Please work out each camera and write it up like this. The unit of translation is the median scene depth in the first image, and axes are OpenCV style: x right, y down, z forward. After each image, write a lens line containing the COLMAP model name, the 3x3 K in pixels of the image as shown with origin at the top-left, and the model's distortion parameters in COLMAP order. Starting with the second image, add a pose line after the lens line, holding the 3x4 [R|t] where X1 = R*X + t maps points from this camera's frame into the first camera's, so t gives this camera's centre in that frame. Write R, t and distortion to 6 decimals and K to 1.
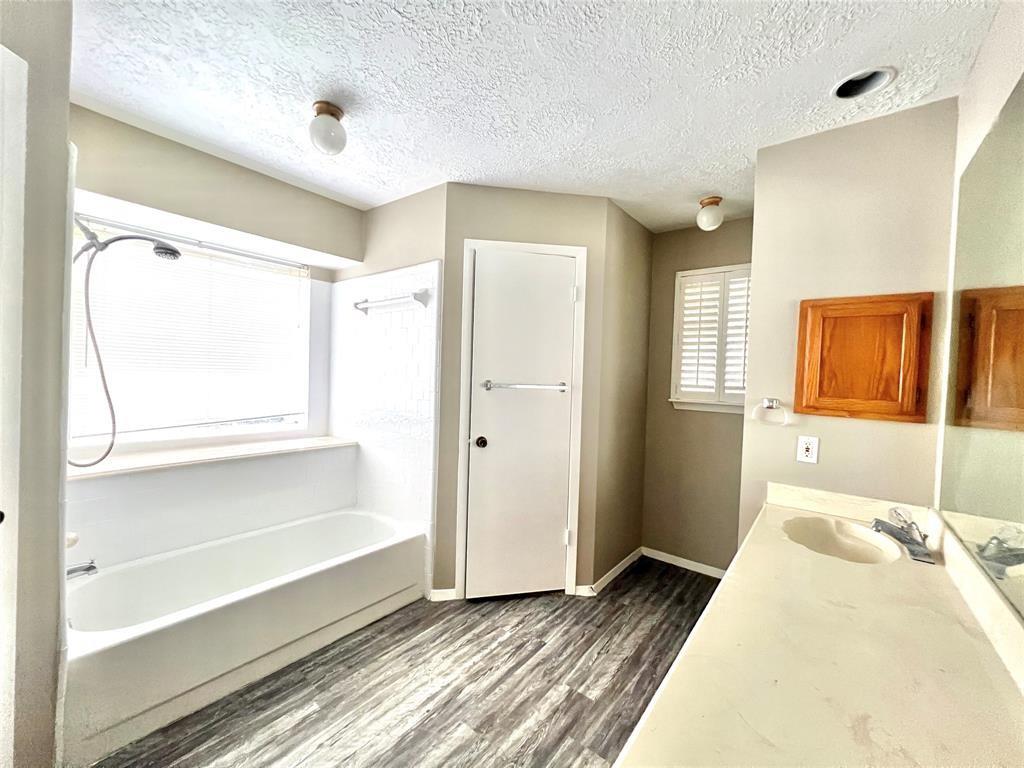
lens RADIAL K [[406.5, 0, 512.0], [0, 406.5, 384.0], [0, 0, 1]] dist [-0.000184, 0.000022]
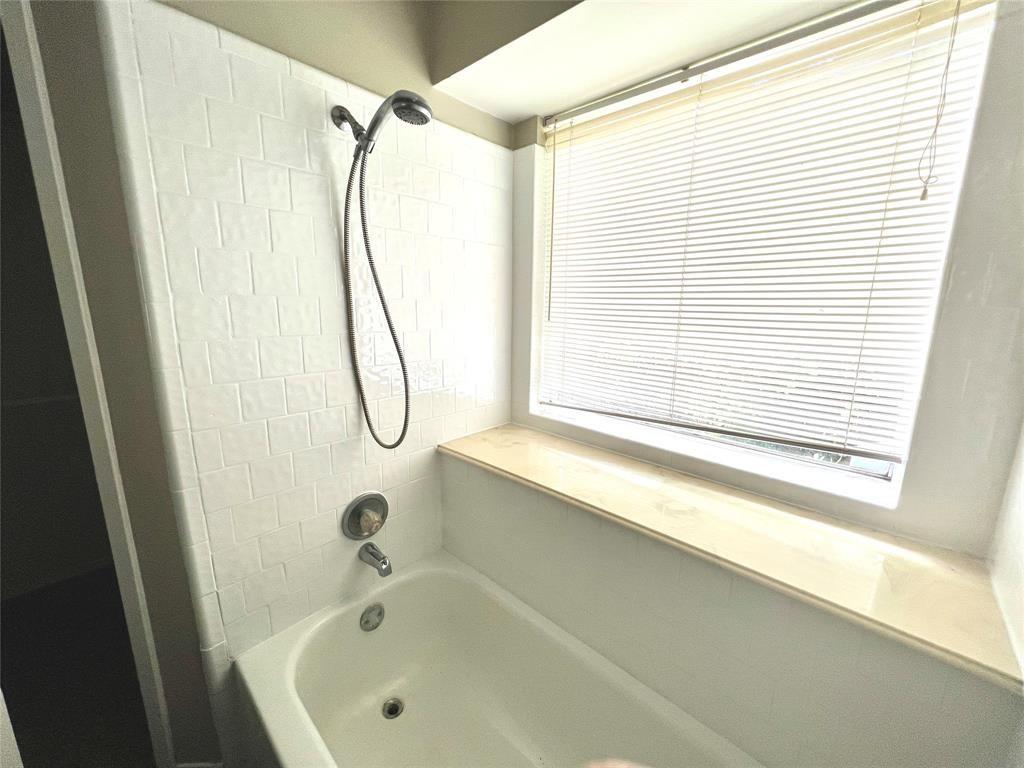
lens RADIAL K [[406.5, 0, 512.0], [0, 406.5, 384.0], [0, 0, 1]] dist [-0.000184, 0.000022]
pose [[-0.081255, 0.159484, -0.983851, -0.232145], [-0.041970, 0.985692, 0.163249, -0.047063], [0.995809, 0.054557, -0.073399, 0.985889]]
